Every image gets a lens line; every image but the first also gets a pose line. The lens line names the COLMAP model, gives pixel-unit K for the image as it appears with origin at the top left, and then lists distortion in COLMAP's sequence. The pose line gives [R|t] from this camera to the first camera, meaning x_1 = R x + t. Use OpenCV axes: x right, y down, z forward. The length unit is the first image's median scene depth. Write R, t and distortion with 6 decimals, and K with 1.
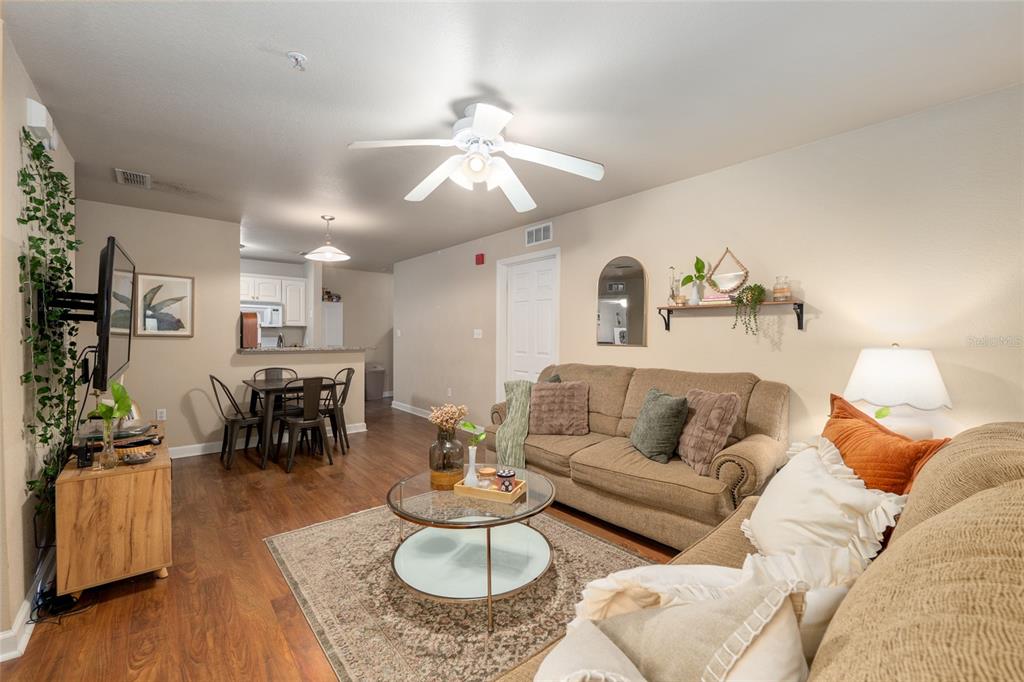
lens RADIAL K [[415.0, 0, 511.1], [0, 415.0, 345.7], [0, 0, 1]] dist [-0.008266, 0.000059]
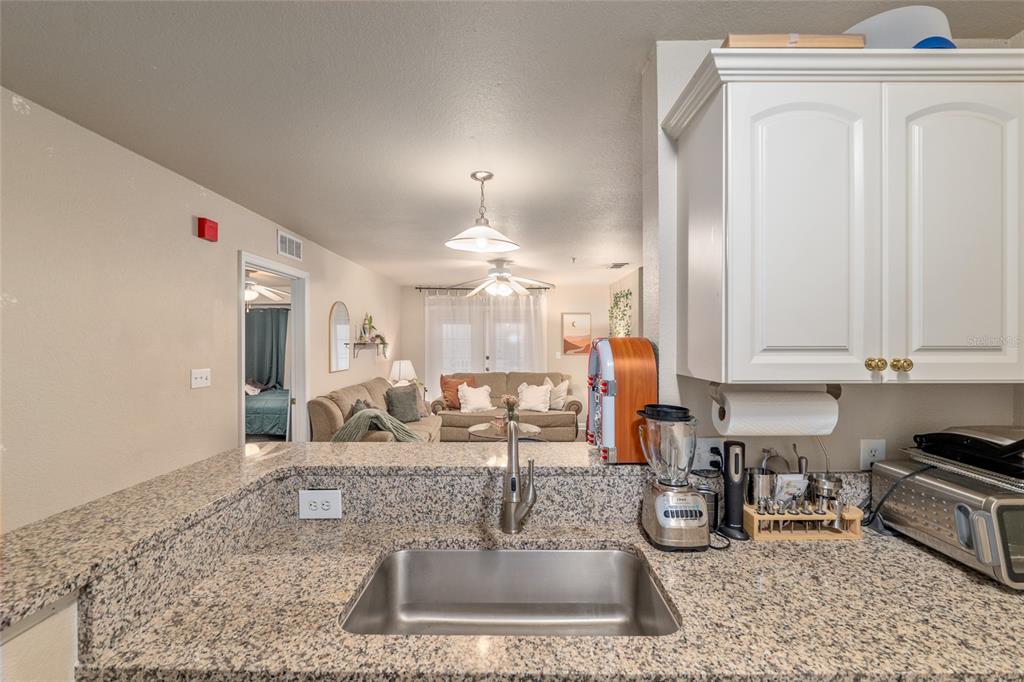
lens RADIAL K [[433.4, 0, 507.8], [0, 433.4, 344.1], [0, 0, 1]] dist [-0.003617, -0.000348]
pose [[-0.752110, -0.006275, 0.659008, -0.921063], [0.015615, 0.999504, 0.027338, -0.103183], [-0.658853, 0.030852, -0.751639, 1.532916]]
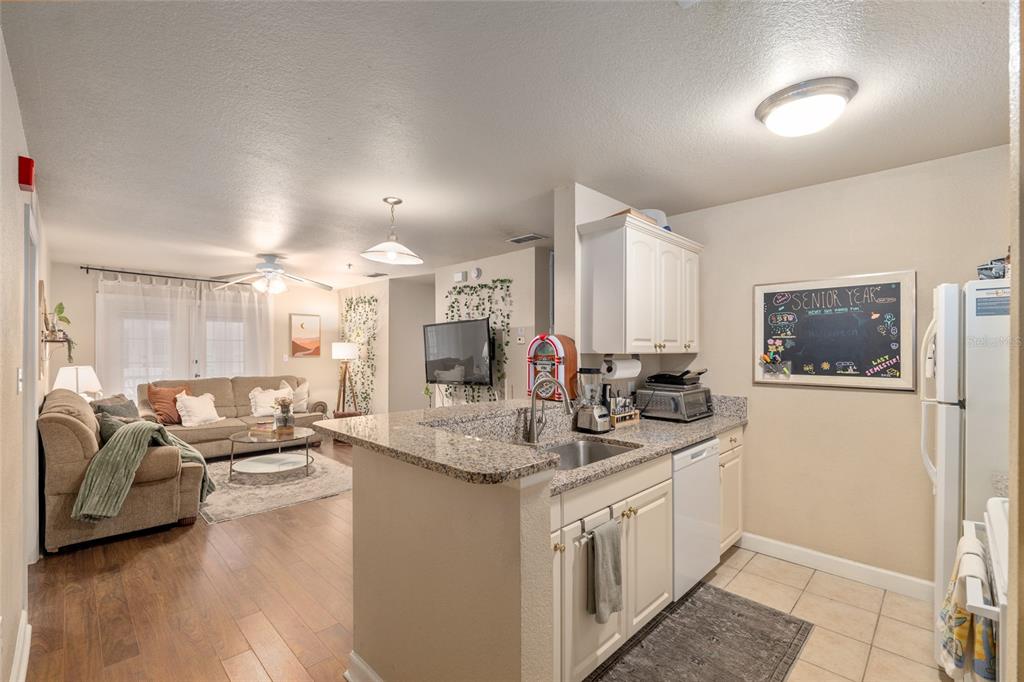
lens RADIAL K [[442.7, 0, 507.4], [0, 442.7, 346.4], [0, 0, 1]] dist [-0.003380, -0.000482]
pose [[-0.996768, -0.007199, -0.080005, -0.616664], [-0.008754, 0.999779, 0.019101, -0.090519], [0.079850, 0.019740, -0.996611, 1.878244]]
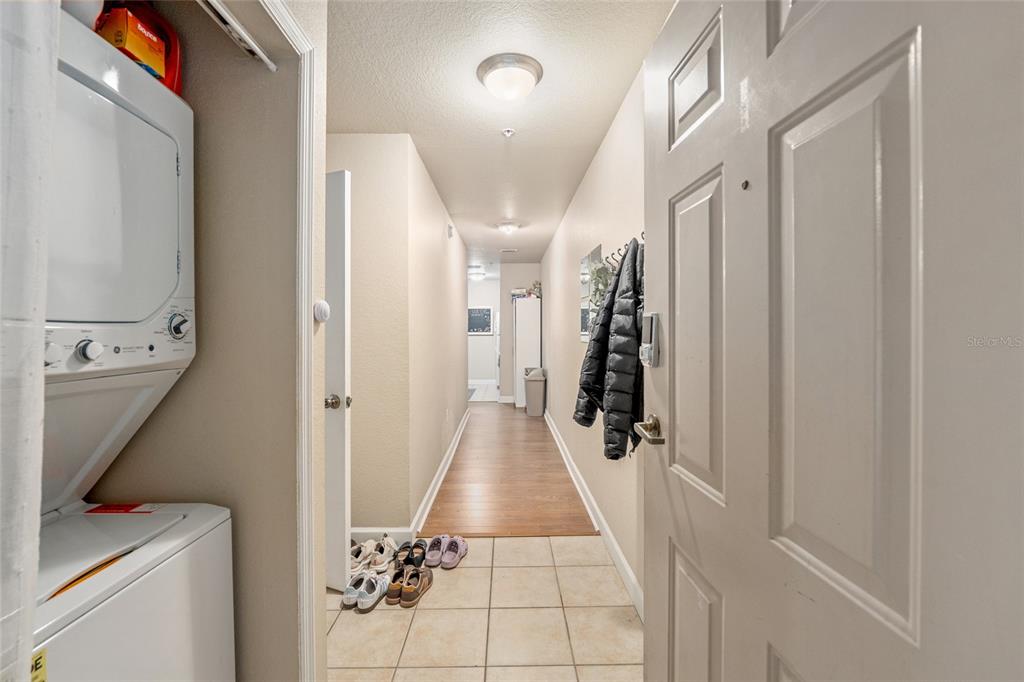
lens RADIAL K [[419.0, 0, 512.0], [0, 419.0, 341.0], [0, 0, 1]] dist [-0.008430, 0.000334]
pose [[-0.636264, -0.004312, -0.771460, 0.611135], [-0.022907, 0.999649, 0.013306, -0.020187], [0.771132, 0.026138, -0.636139, 2.977786]]
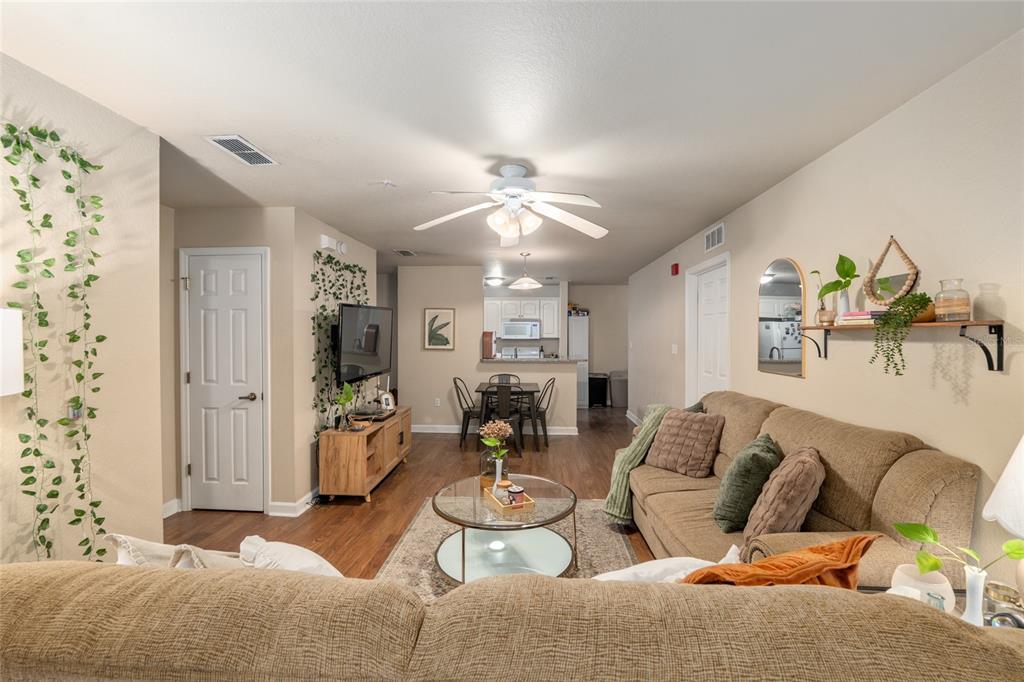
lens RADIAL K [[419.0, 0, 512.0], [0, 419.0, 341.0], [0, 0, 1]] dist [-0.008430, 0.000334]
pose [[0.725104, 0.002438, -0.688635, 0.407246], [-0.013621, 0.999849, -0.010802, -0.042678], [0.688505, 0.017212, 0.725027, 0.089868]]
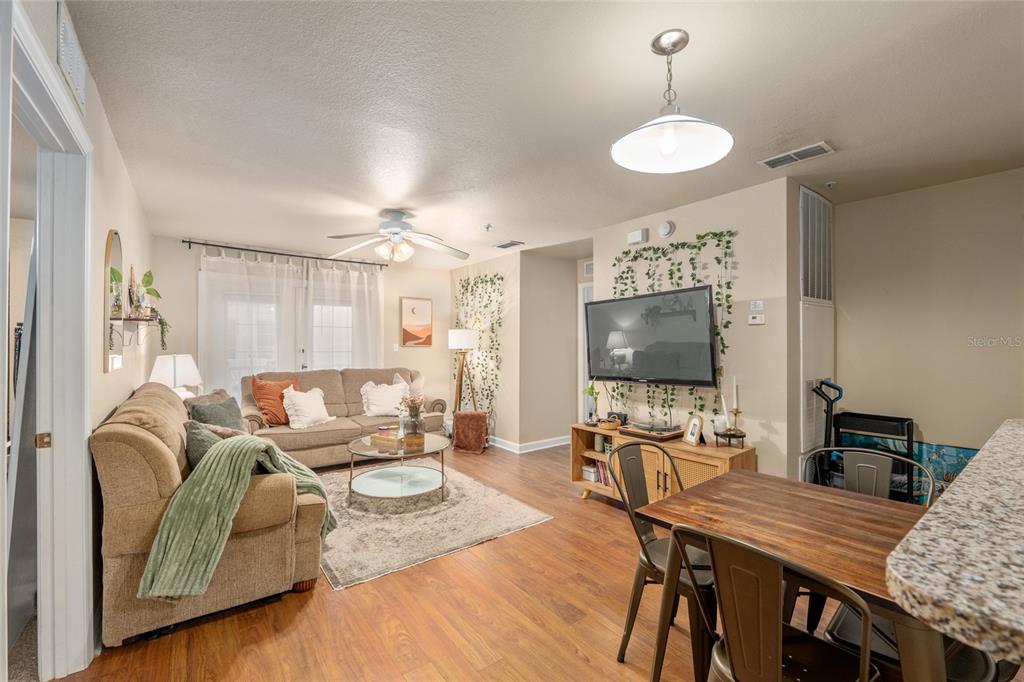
lens RADIAL K [[426.2, 0, 512.0], [0, 426.2, 341.0], [0, 0, 1]] dist [-0.010540, 0.000195]
pose [[-0.998354, -0.008353, 0.056741, -0.351793], [-0.007203, 0.999765, 0.020448, -0.057776], [-0.056898, 0.020006, -0.998180, 1.488708]]
